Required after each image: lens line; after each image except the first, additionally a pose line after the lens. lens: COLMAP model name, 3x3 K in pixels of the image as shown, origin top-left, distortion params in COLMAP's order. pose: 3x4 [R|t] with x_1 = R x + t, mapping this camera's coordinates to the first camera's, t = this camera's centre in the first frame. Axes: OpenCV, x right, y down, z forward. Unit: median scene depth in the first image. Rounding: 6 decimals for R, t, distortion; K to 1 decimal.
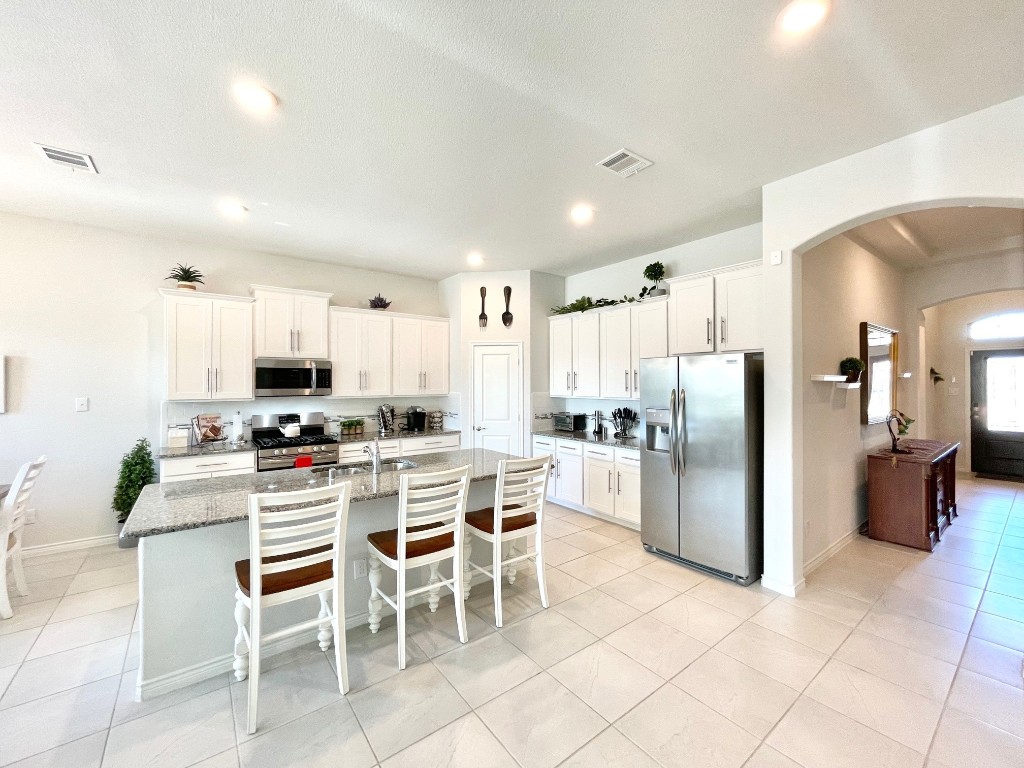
lens RADIAL K [[416.0, 0, 513.7], [0, 416.0, 379.4], [0, 0, 1]] dist [-0.001357, -0.001184]
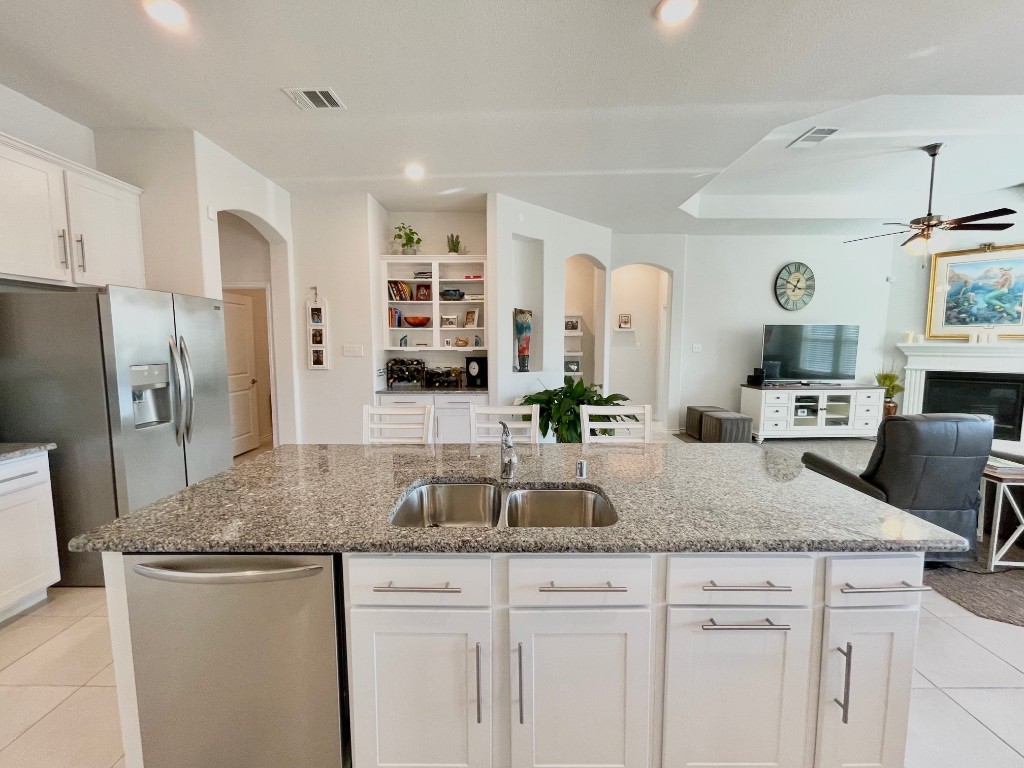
lens RADIAL K [[416.0, 0, 513.5], [0, 416.0, 380.1], [0, 0, 1]] dist [-0.001357, -0.001184]
pose [[-0.792332, -0.054244, 0.607673, -0.444289], [-0.003624, 0.996440, 0.084222, 0.029595], [-0.610079, 0.064530, -0.789709, 0.947357]]
